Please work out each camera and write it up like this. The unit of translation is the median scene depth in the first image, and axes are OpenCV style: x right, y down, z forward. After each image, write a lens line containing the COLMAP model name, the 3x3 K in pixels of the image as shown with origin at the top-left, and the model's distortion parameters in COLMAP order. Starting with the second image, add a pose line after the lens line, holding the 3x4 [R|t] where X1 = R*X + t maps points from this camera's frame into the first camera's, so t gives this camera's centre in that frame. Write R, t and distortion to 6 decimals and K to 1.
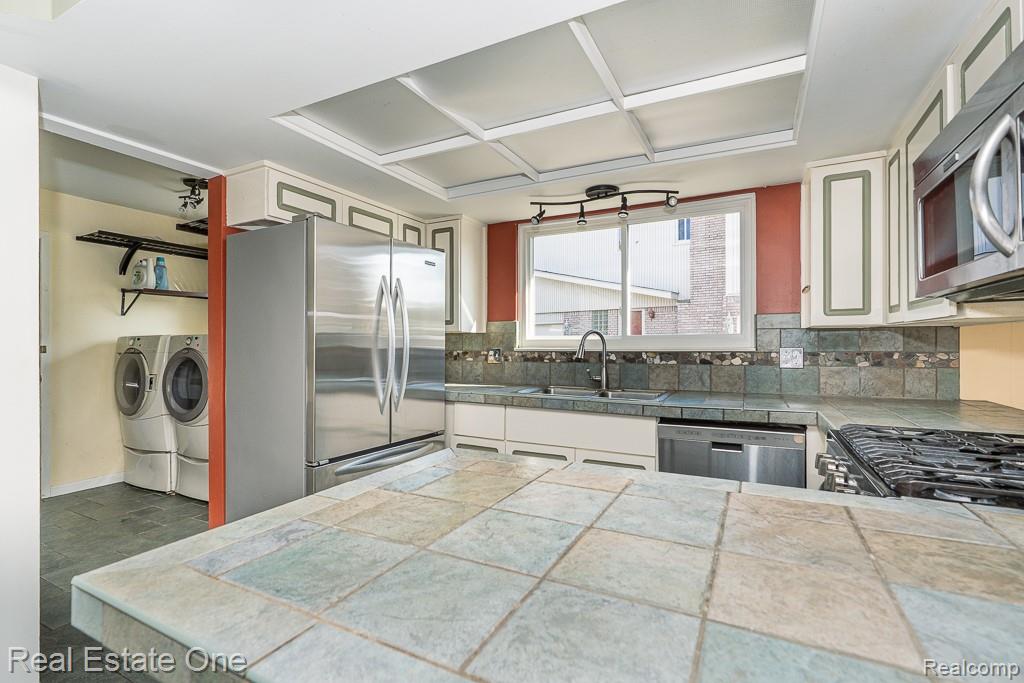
lens RADIAL K [[469.3, 0, 509.3], [0, 469.3, 295.0], [0, 0, 1]] dist [-0.001323, 0.000298]
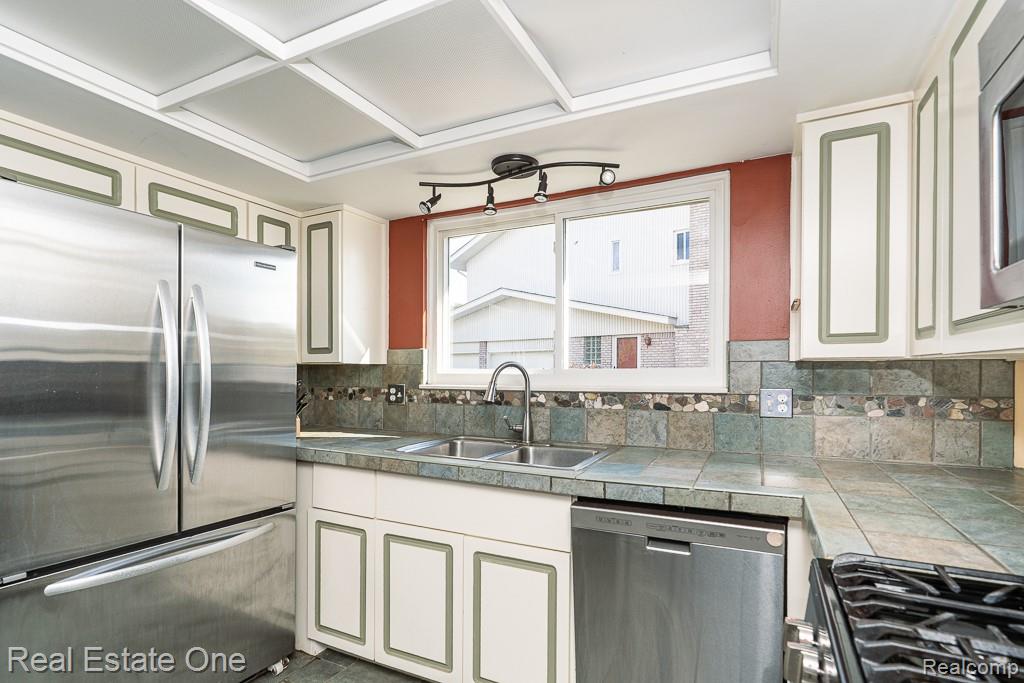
lens RADIAL K [[490.9, 0, 525.1], [0, 490.9, 324.1], [0, 0, 1]] dist [-0.004341, -0.000333]
pose [[0.999625, 0.004747, 0.026970, 0.188516], [-0.004950, 0.999960, 0.007484, 0.011027], [-0.026933, -0.007615, 0.999608, 0.253642]]
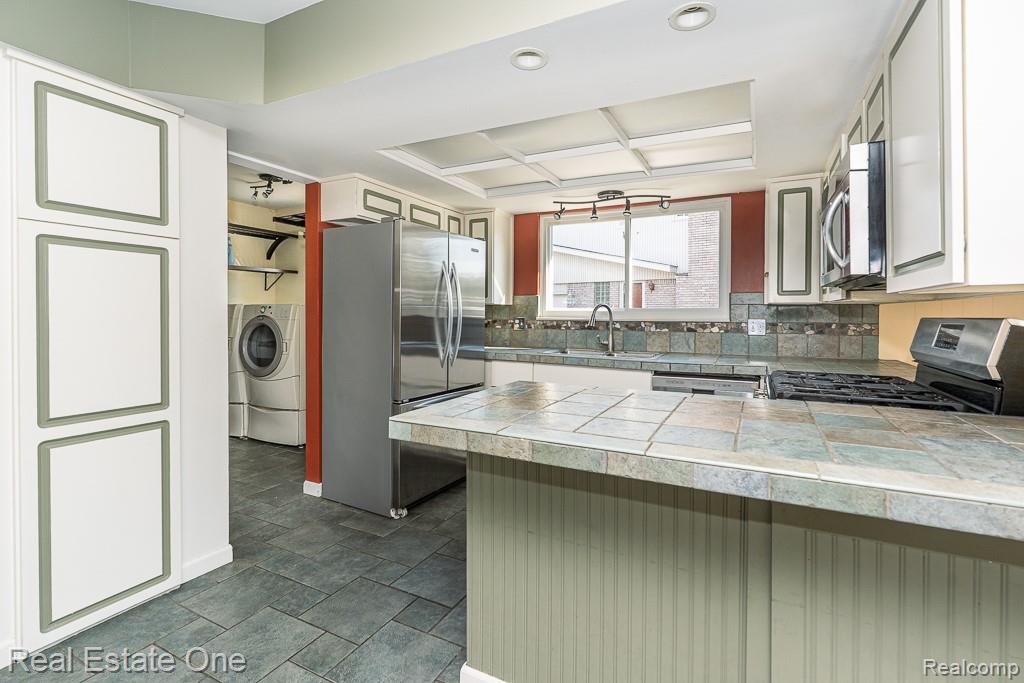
lens RADIAL K [[473.3, 0, 515.3], [0, 473.3, 265.6], [0, 0, 1]] dist [-0.000698, -0.000196]
pose [[0.999880, 0.009536, 0.012235, -0.071712], [-0.009582, 0.999947, 0.003721, -0.030644], [-0.012199, -0.003838, 0.999918, -0.266587]]
